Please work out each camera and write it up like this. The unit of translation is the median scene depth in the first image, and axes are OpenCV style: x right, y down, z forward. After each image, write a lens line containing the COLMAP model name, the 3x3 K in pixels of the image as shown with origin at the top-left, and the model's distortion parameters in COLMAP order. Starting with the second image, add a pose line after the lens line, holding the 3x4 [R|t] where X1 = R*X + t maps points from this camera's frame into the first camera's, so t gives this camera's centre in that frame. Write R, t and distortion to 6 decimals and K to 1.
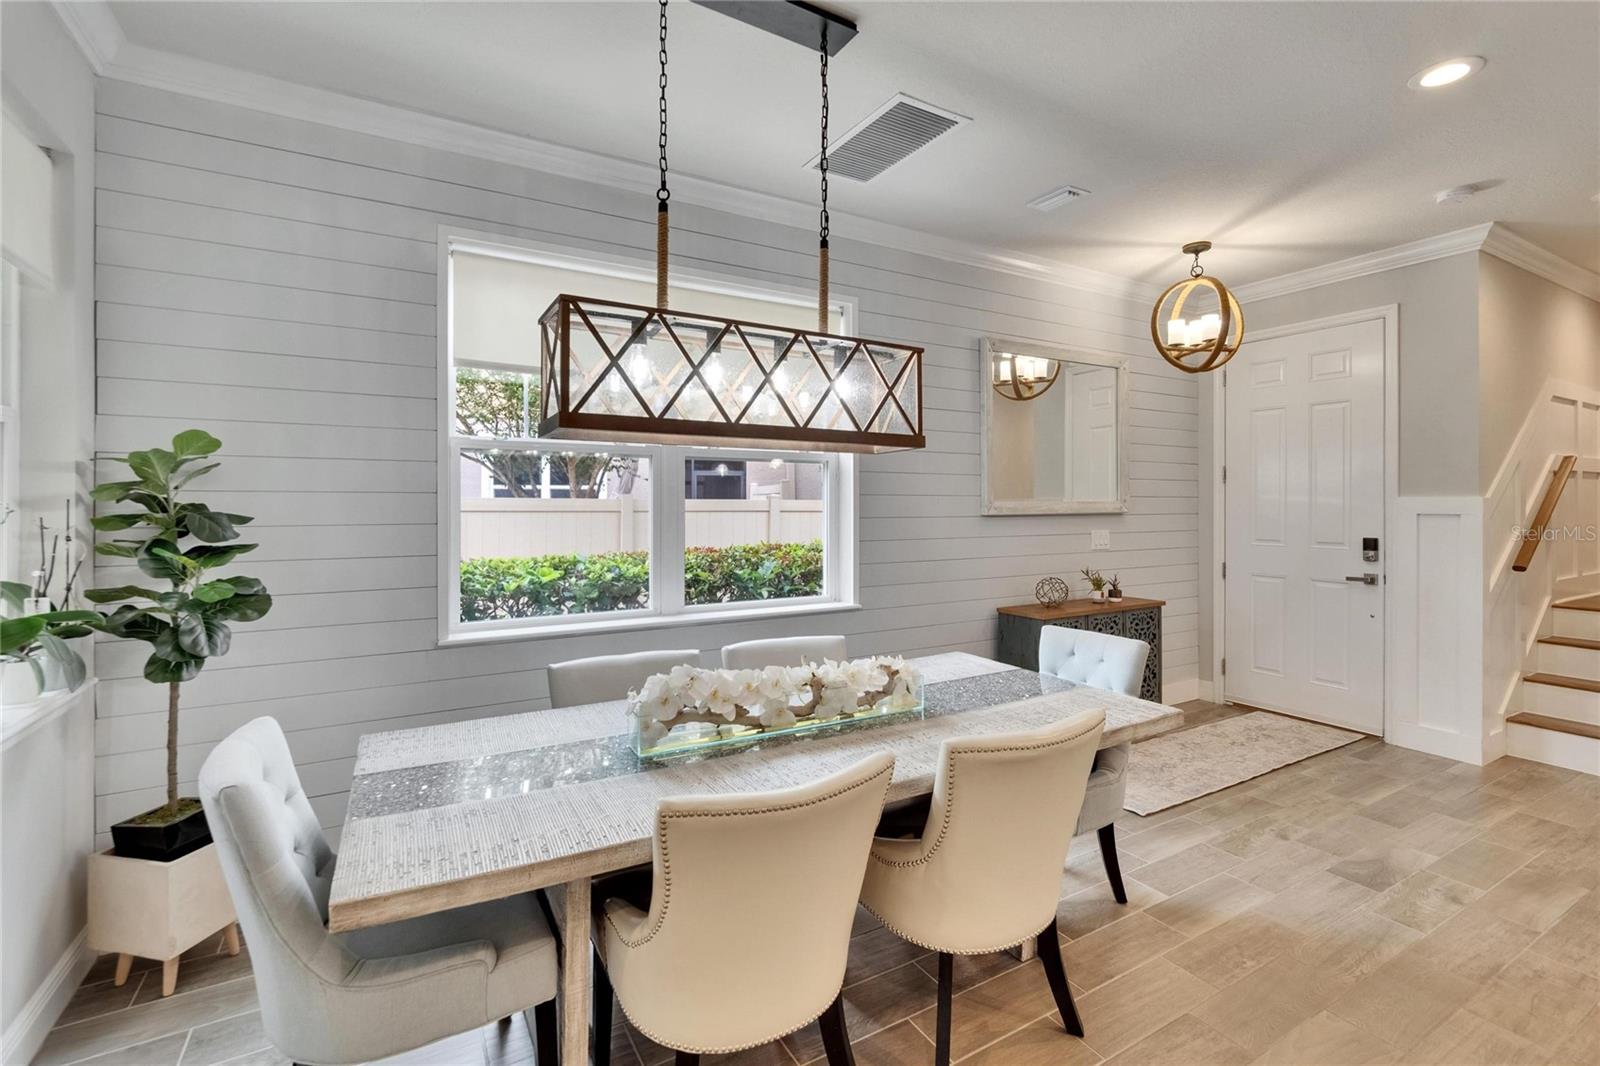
lens RADIAL K [[713.7, 0, 790.5], [0, 713.7, 506.0], [0, 0, 1]] dist [-0.003680, 0.000339]
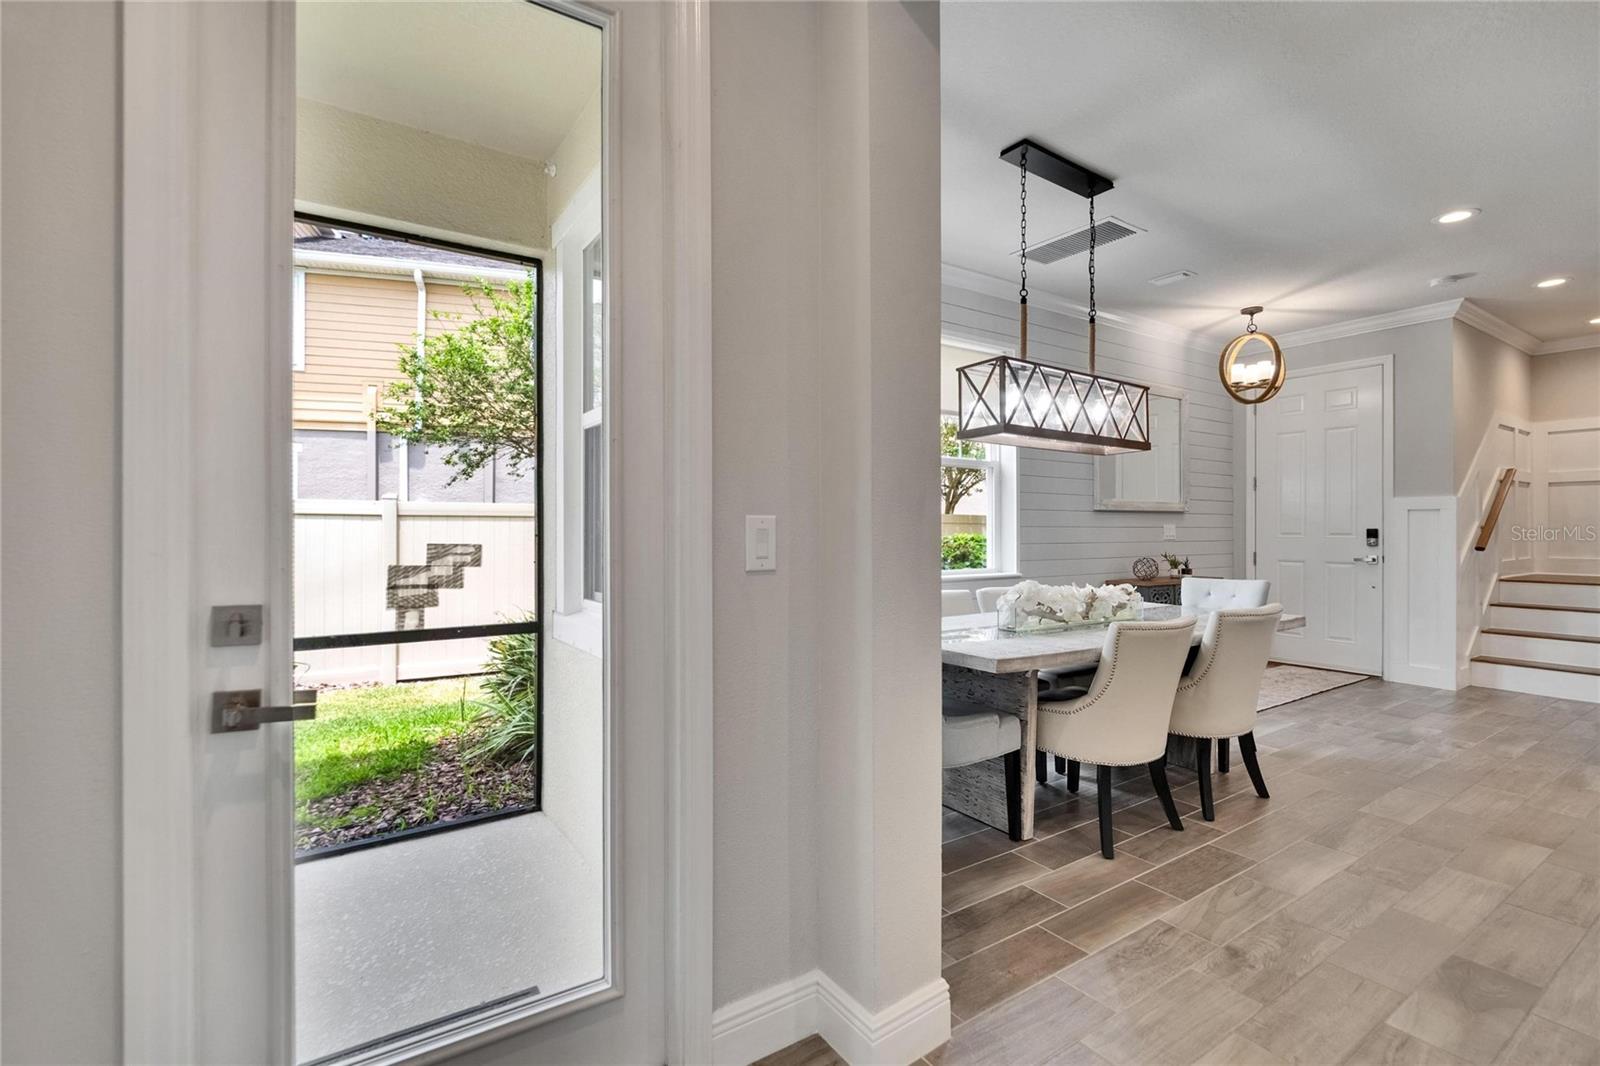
lens RADIAL K [[715.2, 0, 780.0], [0, 715.2, 531.1], [0, 0, 1]] dist [-0.003810, -0.000930]
pose [[0.998423, 0.001322, 0.056121, -0.405802], [-0.001277, 0.999999, -0.000836, 0.056320], [-0.056122, 0.000763, 0.998424, -0.300522]]
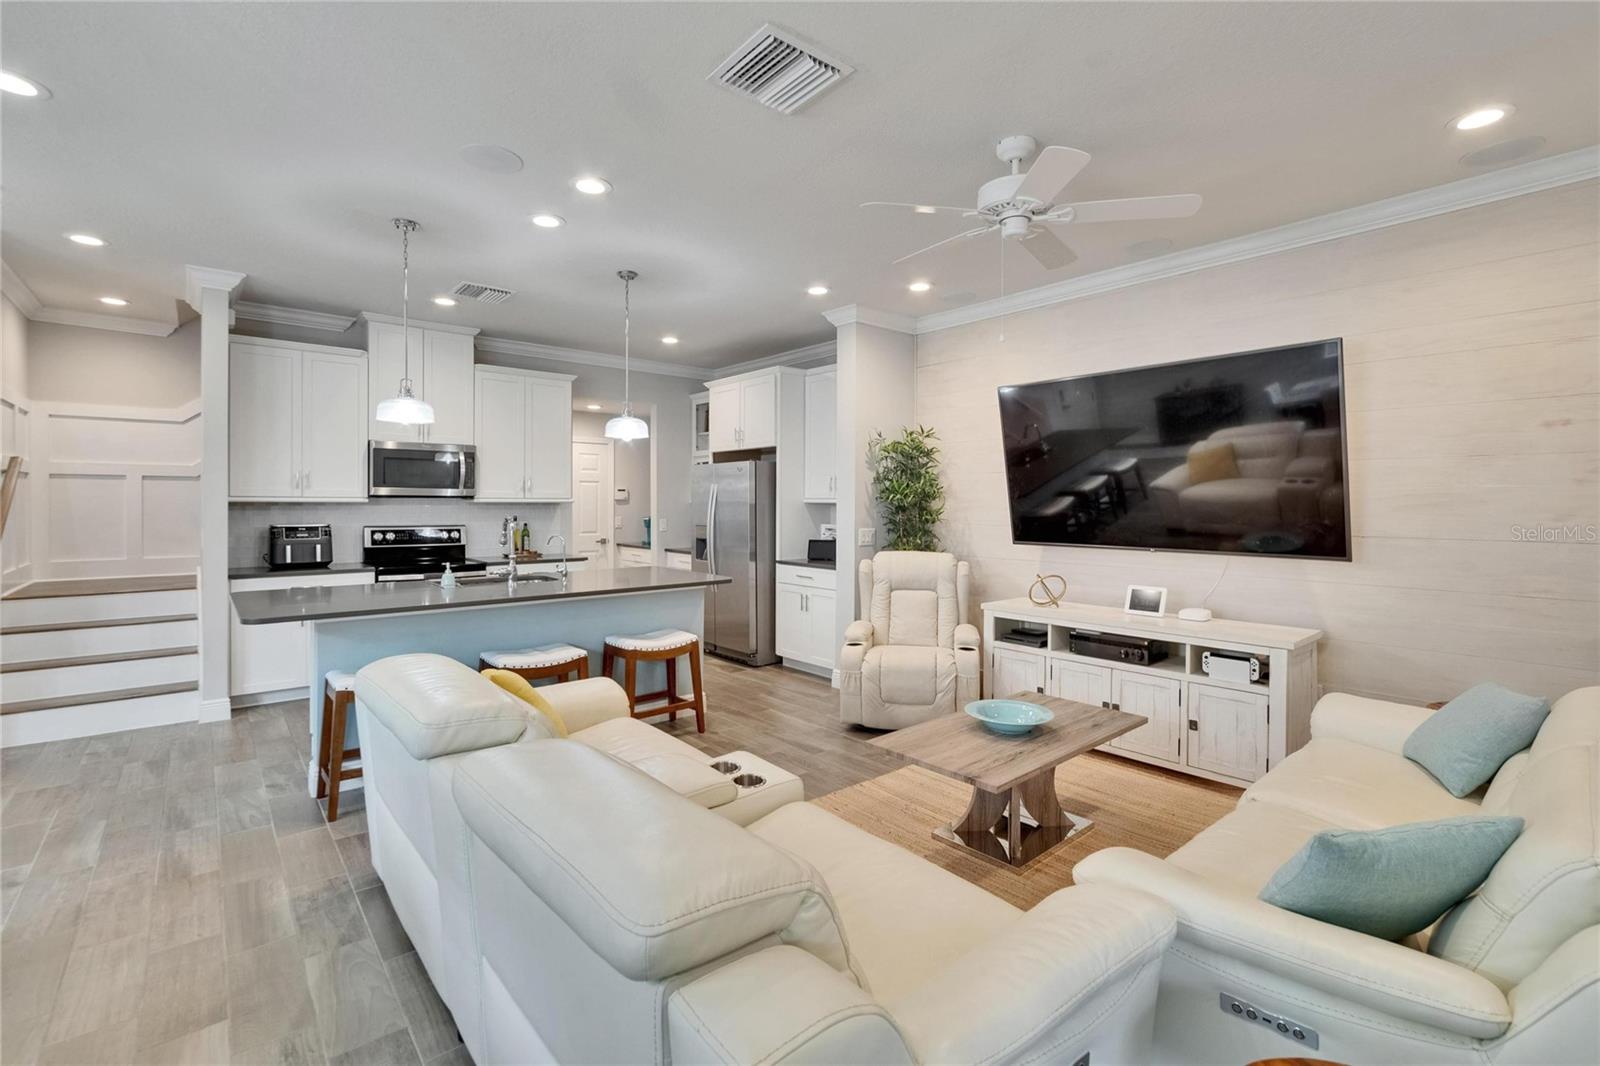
lens RADIAL K [[713.7, 0, 790.5], [0, 713.7, 506.0], [0, 0, 1]] dist [-0.003680, 0.000339]
pose [[-0.172711, -0.002874, 0.984968, -0.177756], [0.001339, 0.999994, 0.003153, 0.001948], [-0.984972, 0.001864, -0.172706, 0.039749]]
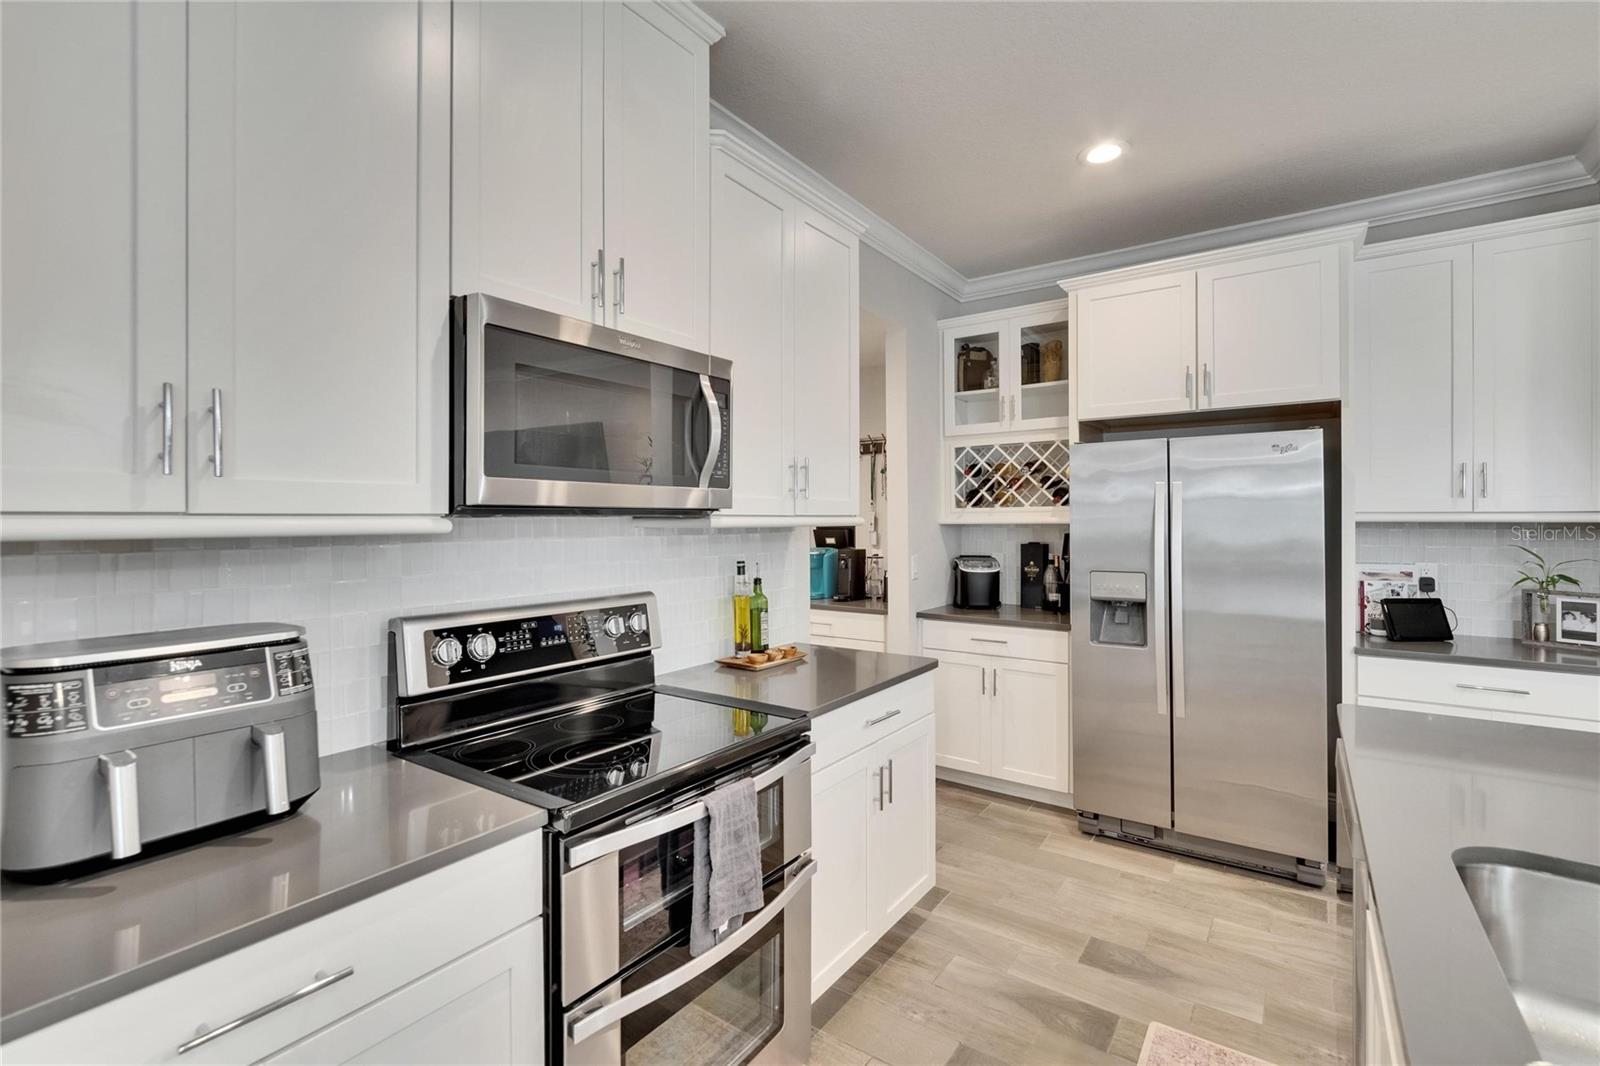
lens RADIAL K [[724.5, 0, 792.9], [0, 724.5, 517.7], [0, 0, 1]] dist [-0.001374, -0.000033]
pose [[-0.419427, 0.005531, 0.907772, 0.944849], [0.009005, 0.999958, -0.001932, -0.008136], [-0.907744, 0.007364, -0.419459, 0.618160]]
